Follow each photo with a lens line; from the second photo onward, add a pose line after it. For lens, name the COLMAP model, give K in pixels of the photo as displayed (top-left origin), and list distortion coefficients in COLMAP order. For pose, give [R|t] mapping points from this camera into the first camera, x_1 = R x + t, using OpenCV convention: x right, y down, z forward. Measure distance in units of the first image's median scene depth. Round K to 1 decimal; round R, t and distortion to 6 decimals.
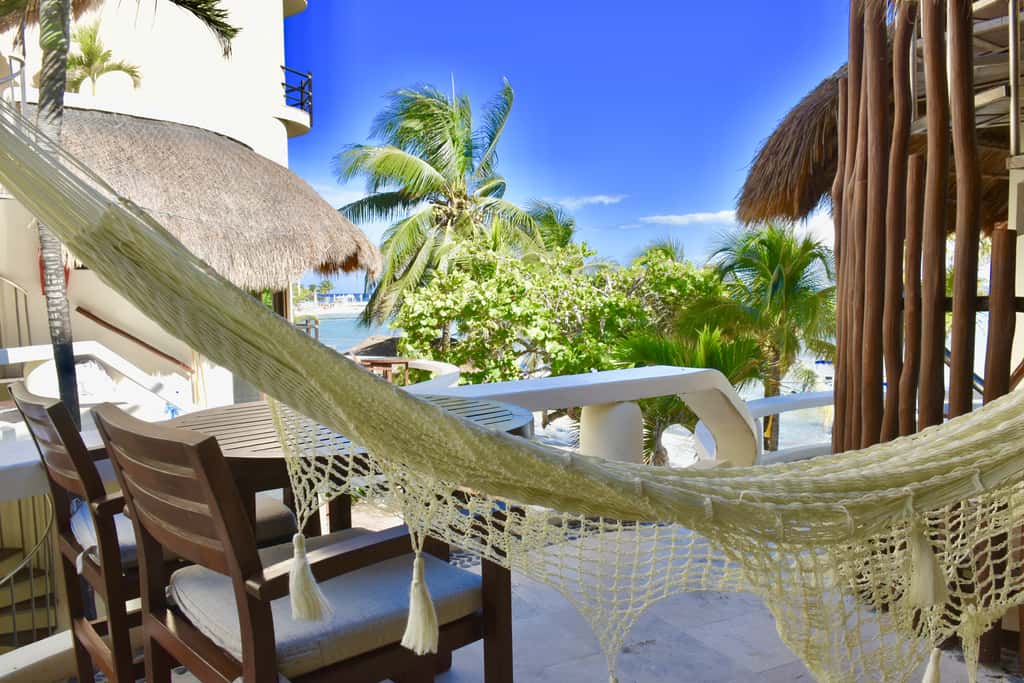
lens RADIAL K [[783.7, 0, 509.2], [0, 783.7, 342.7], [0, 0, 1]] dist [-0.024622, 0.002134]
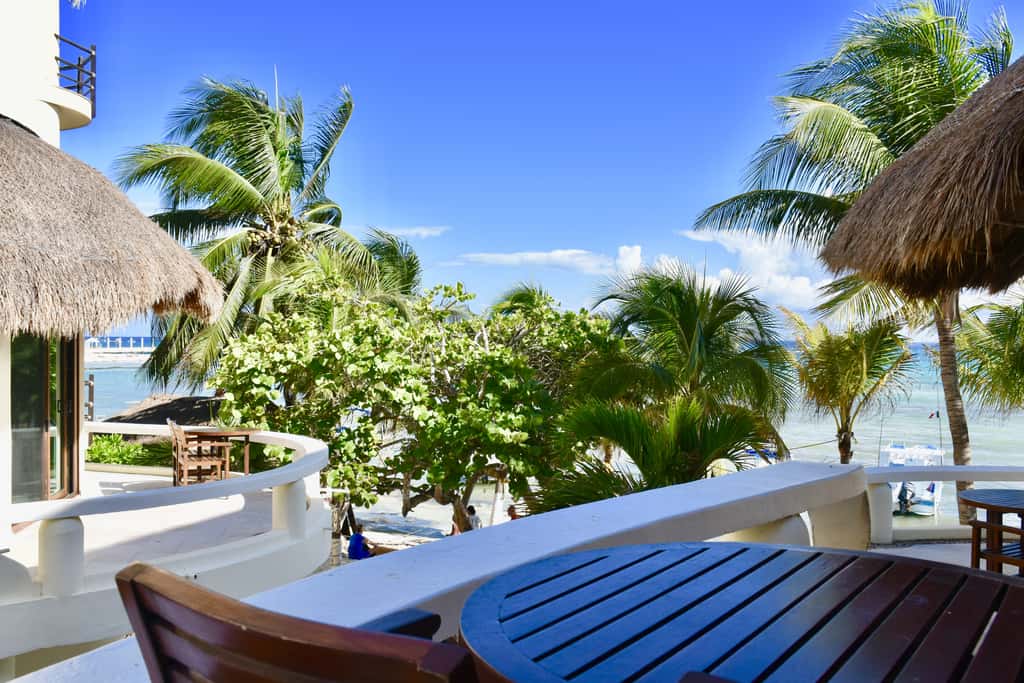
lens RADIAL K [[942.0, 0, 512.0], [0, 942.0, 341.5], [0, 0, 1]] dist [0.003849, 0.014267]
pose [[0.975613, 0.018975, 0.218677, -0.064787], [-0.004878, 0.997885, -0.064822, -0.005379], [-0.219444, 0.062175, 0.973642, 0.046578]]
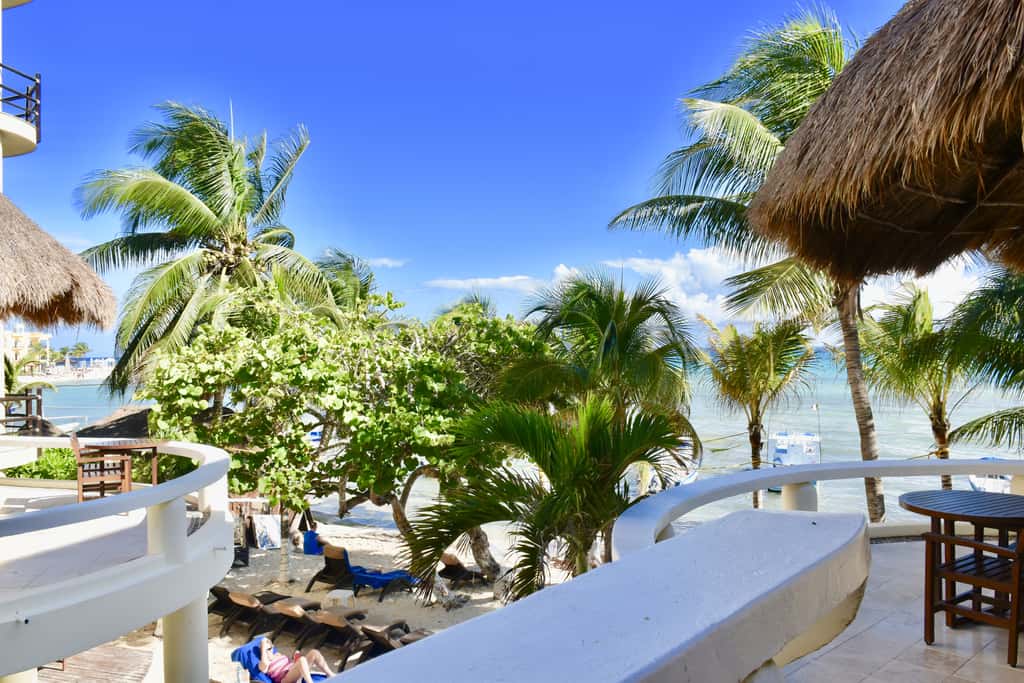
lens RADIAL K [[783.7, 0, 509.2], [0, 783.7, 342.7], [0, 0, 1]] dist [-0.024622, 0.002134]
pose [[0.964632, 0.000627, 0.263600, -0.002090], [0.020501, 0.996790, -0.077391, -0.006695], [-0.262802, 0.080058, 0.961523, 0.165777]]
